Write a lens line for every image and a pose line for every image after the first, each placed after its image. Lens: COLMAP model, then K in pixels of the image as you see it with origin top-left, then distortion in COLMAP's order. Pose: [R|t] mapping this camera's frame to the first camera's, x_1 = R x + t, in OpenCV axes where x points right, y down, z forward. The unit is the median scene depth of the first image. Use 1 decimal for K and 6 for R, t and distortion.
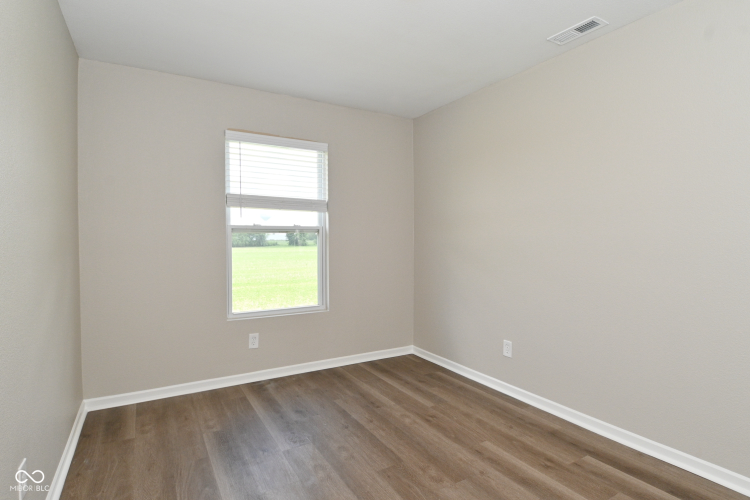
lens RADIAL K [[399.1, 0, 379.1], [0, 399.1, 250.8], [0, 0, 1]] dist [0.004349, -0.015174]
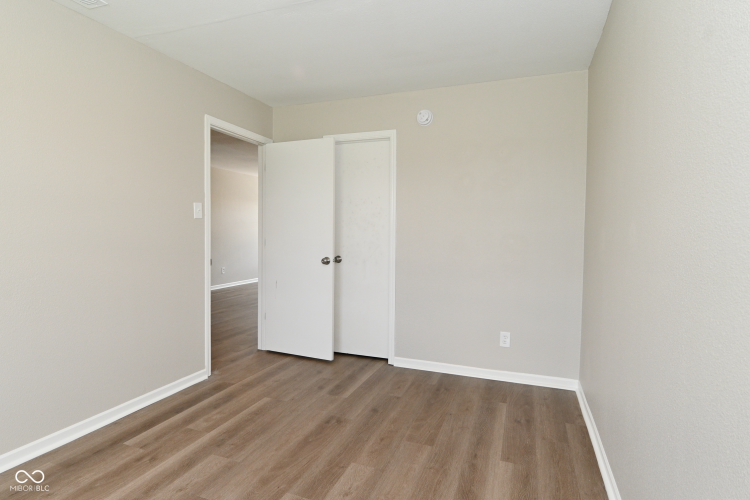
lens RADIAL K [[399.1, 0, 373.6], [0, 399.1, 248.7], [0, 0, 1]] dist [0.004349, -0.015174]
pose [[-0.631303, -0.040192, 0.774494, -0.679699], [0.010923, 0.998096, 0.060698, -0.039856], [-0.775460, 0.046779, -0.629662, 1.173475]]
